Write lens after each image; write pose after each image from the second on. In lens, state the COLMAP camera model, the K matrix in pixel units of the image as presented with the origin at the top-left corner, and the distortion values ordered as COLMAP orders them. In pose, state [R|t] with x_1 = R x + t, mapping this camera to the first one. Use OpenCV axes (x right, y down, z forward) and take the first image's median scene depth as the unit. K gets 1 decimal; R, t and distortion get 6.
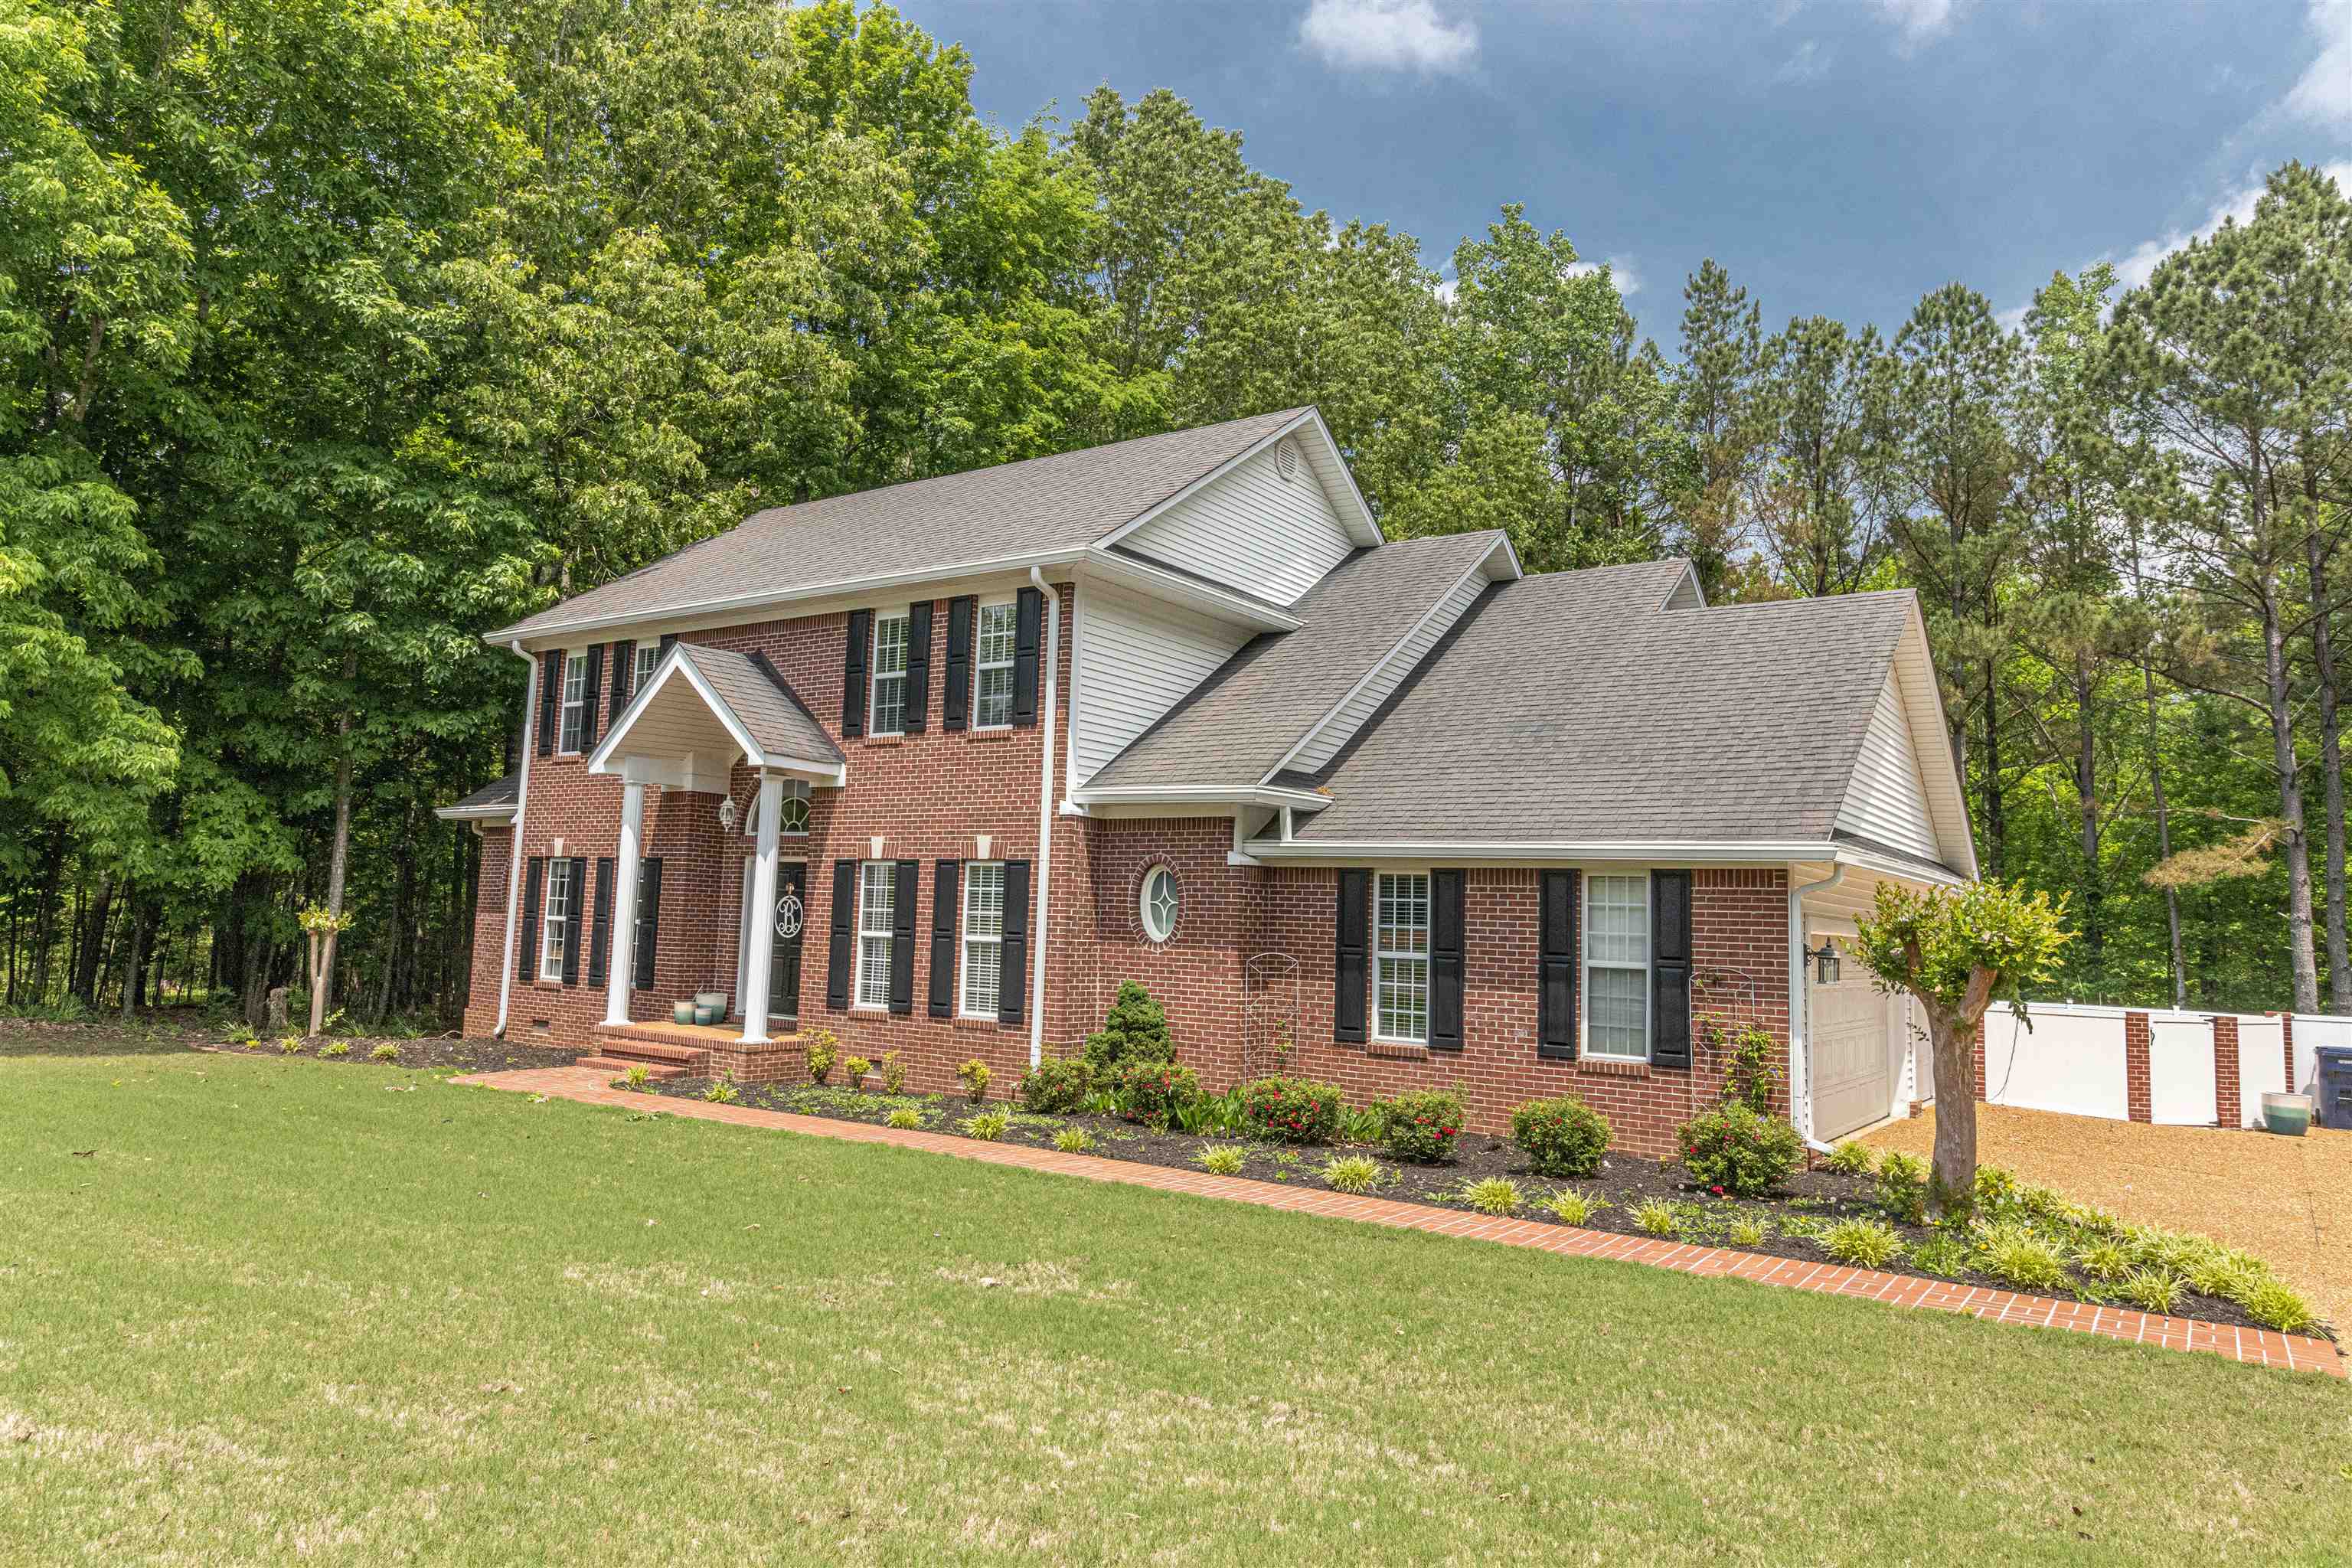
lens RADIAL K [[1403.2, 0, 1177.7], [0, 1403.2, 687.2], [0, 0, 1]] dist [0.007961, 0.000845]
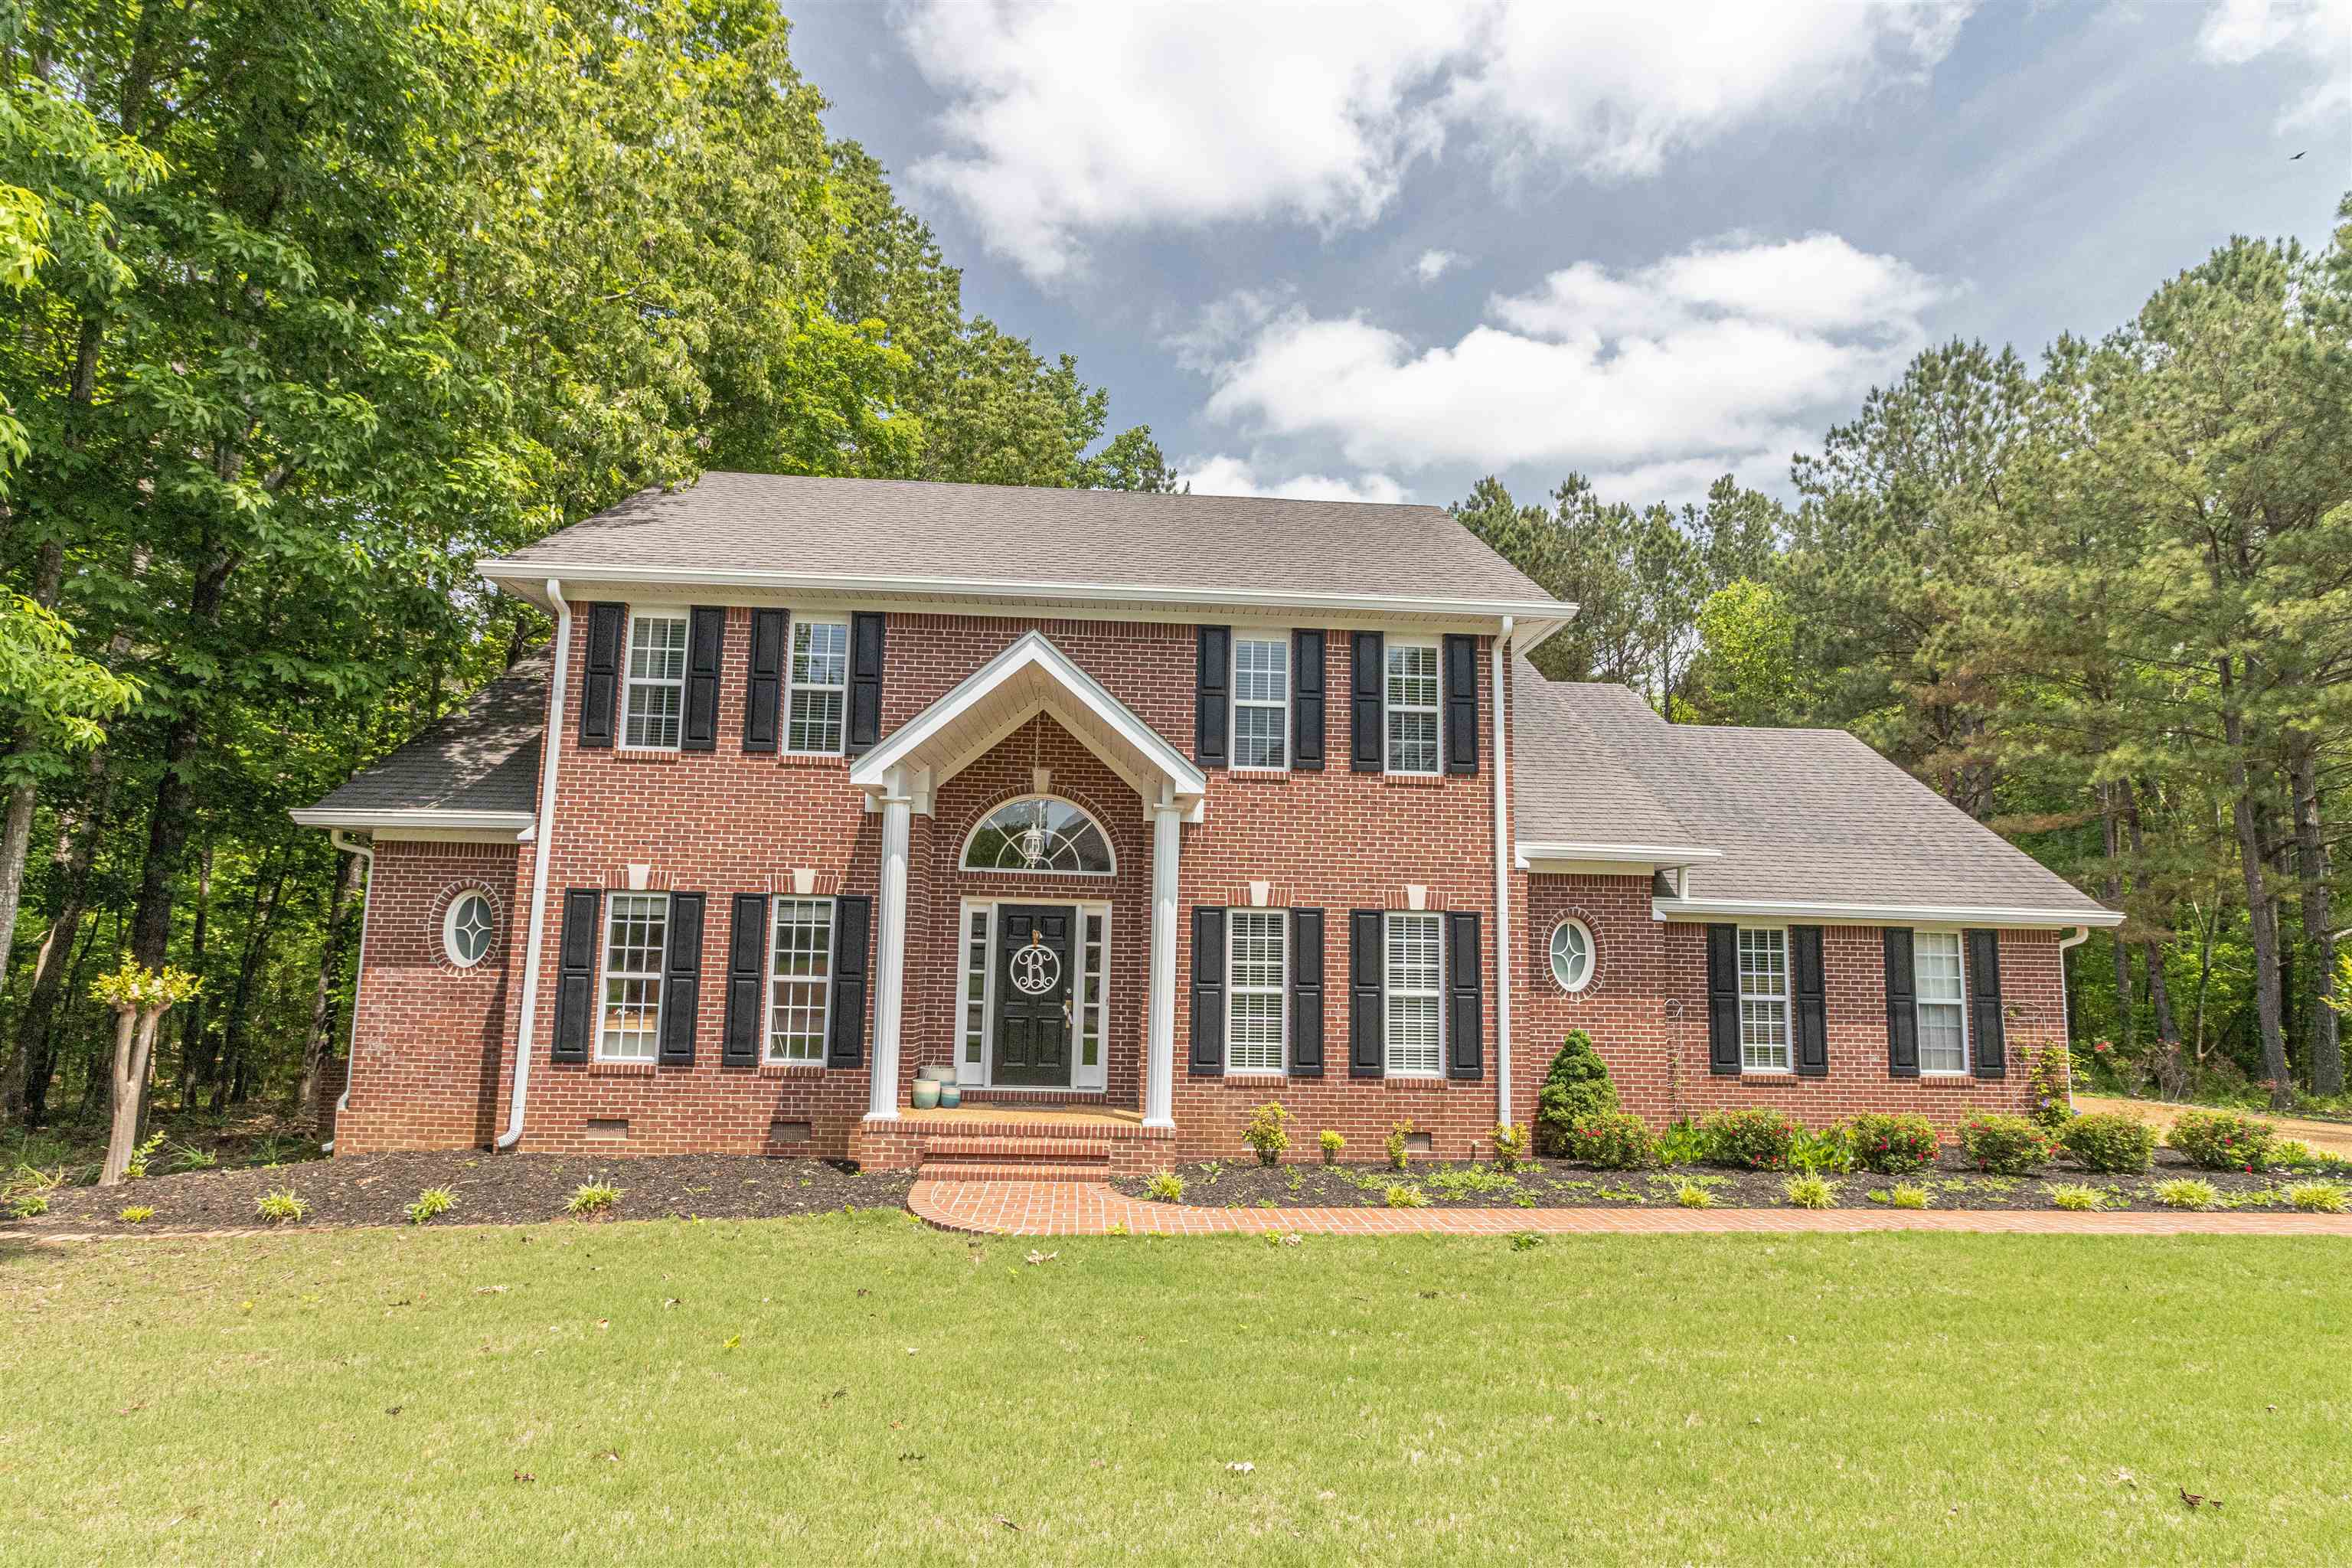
lens RADIAL K [[1115.5, 0, 1172.8], [0, 1115.5, 762.3], [0, 0, 1]] dist [-0.001651, 0.000672]
pose [[0.800849, 0.088755, 0.592253, -0.727420], [-0.093834, 0.995339, -0.022278, 0.054435], [-0.591470, -0.037732, 0.805444, 0.486903]]
